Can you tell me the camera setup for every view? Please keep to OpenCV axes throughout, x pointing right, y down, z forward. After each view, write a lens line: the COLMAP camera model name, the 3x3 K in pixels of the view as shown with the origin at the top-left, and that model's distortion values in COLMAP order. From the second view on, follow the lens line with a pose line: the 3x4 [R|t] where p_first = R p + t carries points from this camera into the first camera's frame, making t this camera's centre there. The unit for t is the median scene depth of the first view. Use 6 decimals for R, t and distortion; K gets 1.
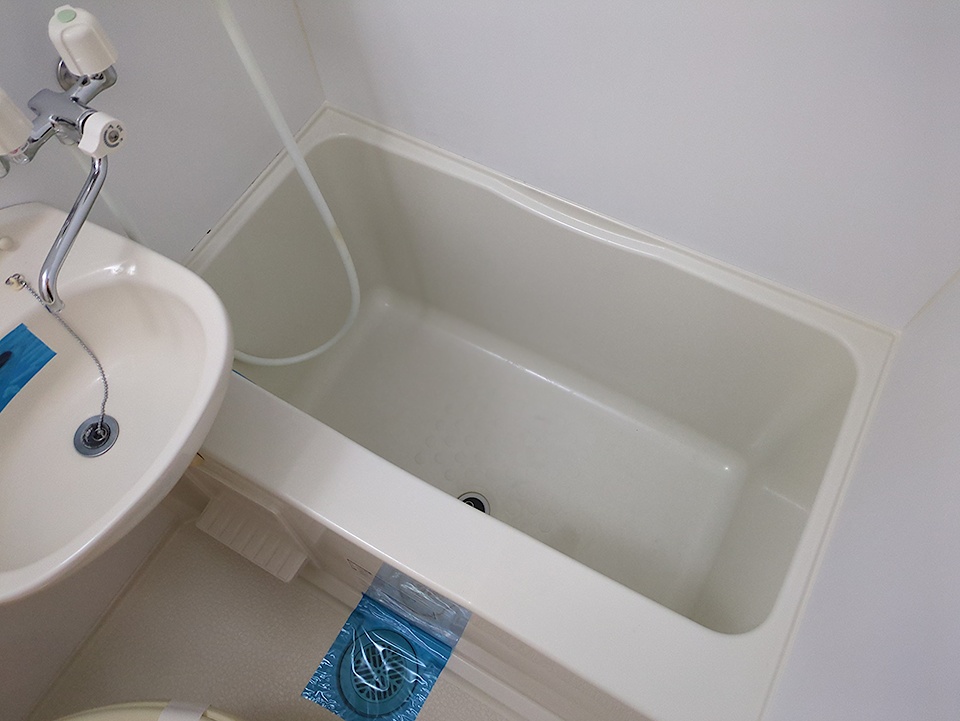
lens RADIAL K [[694.4, 0, 479.6], [0, 694.4, 345.0], [0, 0, 1]] dist [-0.004076, -0.005423]
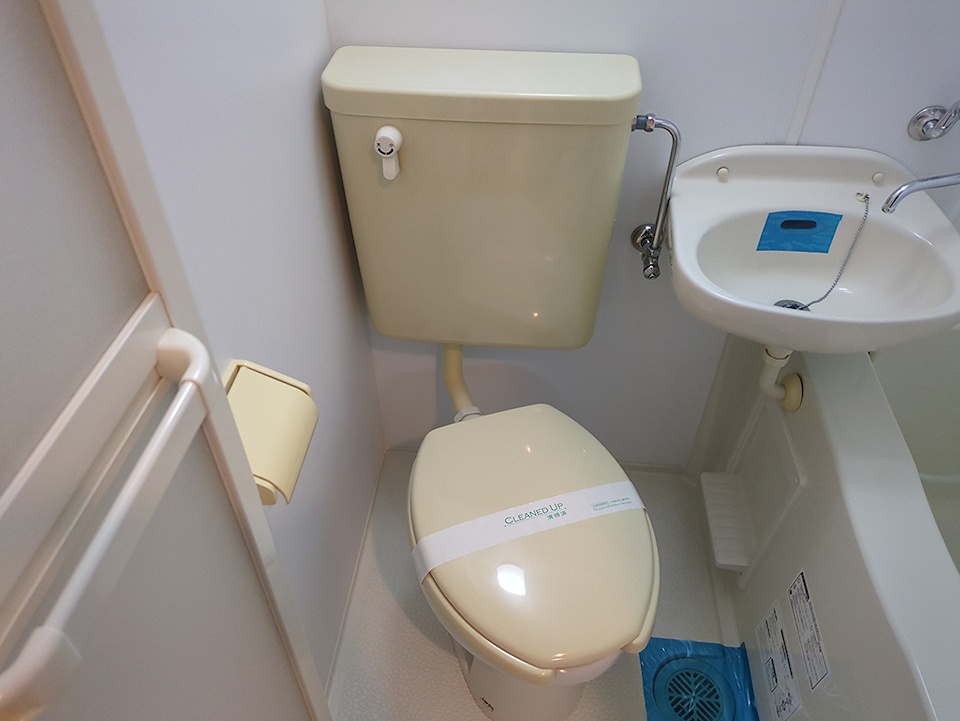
lens RADIAL K [[707.2, 0, 485.4], [0, 707.2, 357.7], [0, 0, 1]] dist [0.046388, -0.037801]
pose [[0.409585, 0.635952, -0.654068, 0.134914], [-0.812409, 0.580430, 0.055613, 0.571256], [0.415007, 0.508592, 0.754389, -0.190241]]
